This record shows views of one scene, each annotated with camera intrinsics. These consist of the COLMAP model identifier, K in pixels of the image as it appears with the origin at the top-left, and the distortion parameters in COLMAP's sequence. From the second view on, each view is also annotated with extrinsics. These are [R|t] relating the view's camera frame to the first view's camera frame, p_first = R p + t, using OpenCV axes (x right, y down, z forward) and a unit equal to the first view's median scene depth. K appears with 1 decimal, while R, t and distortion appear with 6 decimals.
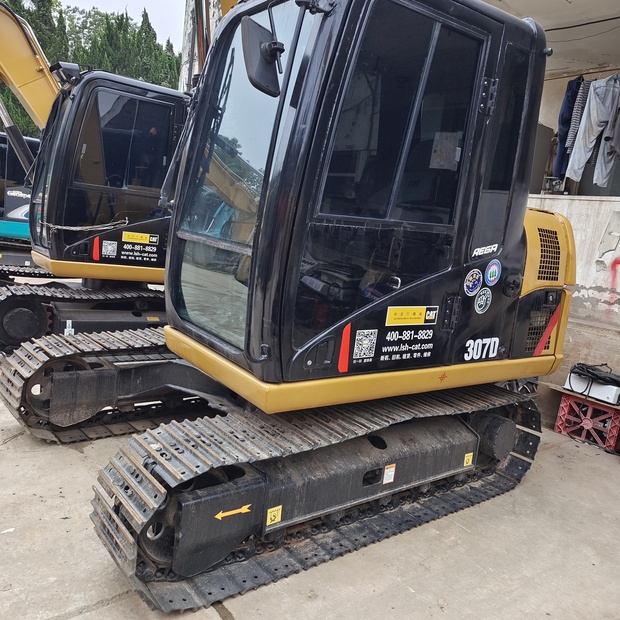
lens RADIAL K [[572.2, 0, 307.3], [0, 572.2, 314.7], [0, 0, 1]] dist [0.037230, 0.000000]
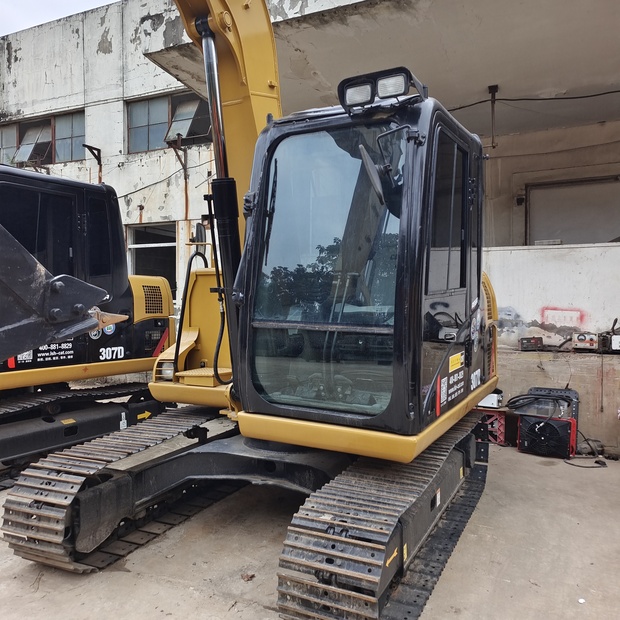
lens RADIAL K [[572.2, 0, 321.5], [0, 572.2, 312.6], [0, 0, 1]] dist [0.037230, 0.000000]
pose [[0.896575, -0.134373, 0.422016, -0.421223], [0.176090, 0.982465, -0.061279, -0.055085], [-0.406382, 0.129254, 0.904515, -0.023450]]
